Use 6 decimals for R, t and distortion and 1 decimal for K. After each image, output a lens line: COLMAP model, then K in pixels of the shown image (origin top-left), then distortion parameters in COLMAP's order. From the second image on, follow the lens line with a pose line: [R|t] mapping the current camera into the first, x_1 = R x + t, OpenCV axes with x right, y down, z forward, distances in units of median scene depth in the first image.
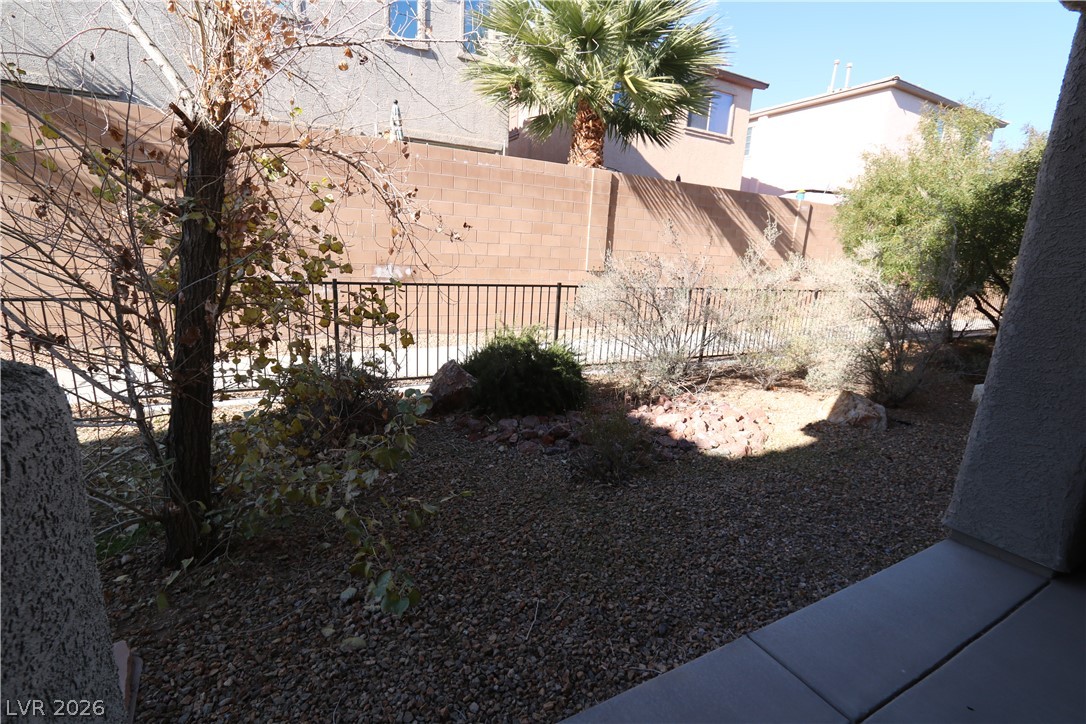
lens RADIAL K [[496.7, 0, 541.9], [0, 496.7, 376.3], [0, 0, 1]] dist [-0.023318, 0.005879]
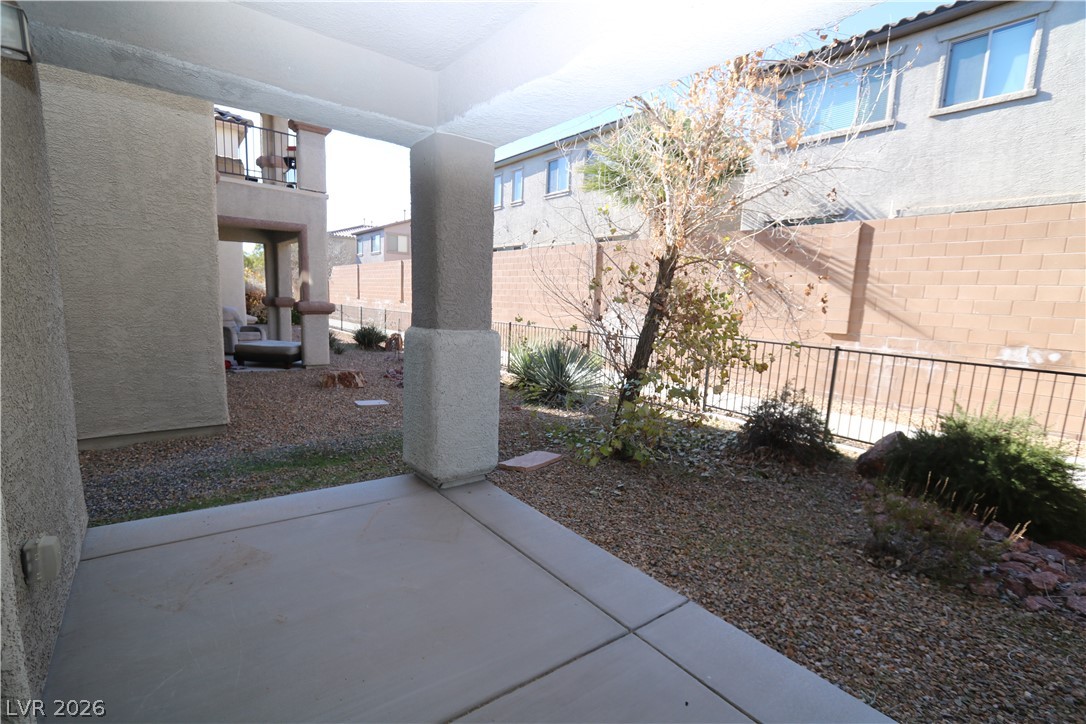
lens RADIAL K [[496.7, 0, 541.9], [0, 496.7, 376.3], [0, 0, 1]] dist [-0.023318, 0.005879]
pose [[0.165210, 0.111175, -0.979972, 0.750588], [-0.270182, 0.960717, 0.063442, -0.008917], [0.948529, 0.254290, 0.188757, 0.116348]]
